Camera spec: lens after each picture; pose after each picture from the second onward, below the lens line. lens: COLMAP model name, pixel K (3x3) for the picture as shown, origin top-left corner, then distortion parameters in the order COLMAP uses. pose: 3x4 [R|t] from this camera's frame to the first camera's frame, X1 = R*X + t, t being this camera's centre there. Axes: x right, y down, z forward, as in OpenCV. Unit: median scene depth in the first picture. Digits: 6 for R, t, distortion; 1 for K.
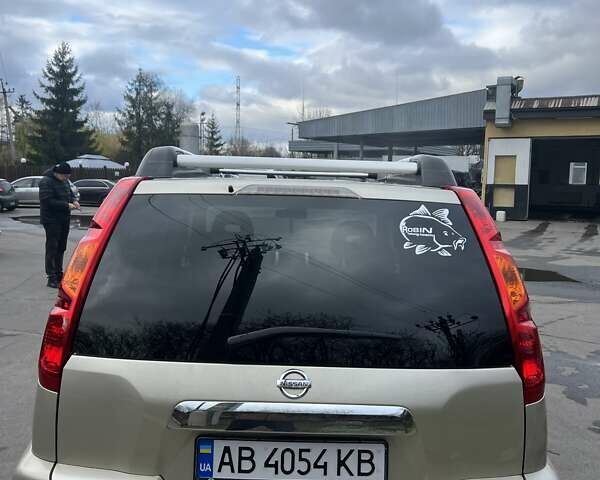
lens RADIAL K [[618.2, 0, 295.5], [0, 618.2, 241.7], [0, 0, 1]] dist [0.079720, 0.000000]
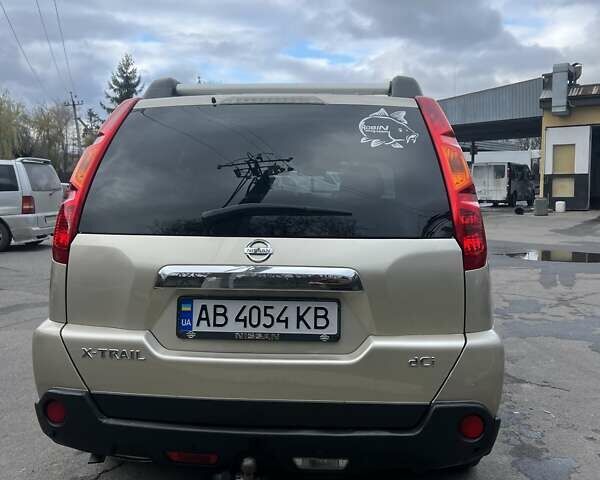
lens RADIAL K [[618.2, 0, 301.5], [0, 618.2, 239.1], [0, 0, 1]] dist [0.079720, 0.000000]
pose [[0.995898, -0.018071, -0.088655, 0.163402], [0.016999, 0.999773, -0.012834, 0.200182], [0.088866, 0.011275, 0.995980, -0.140003]]
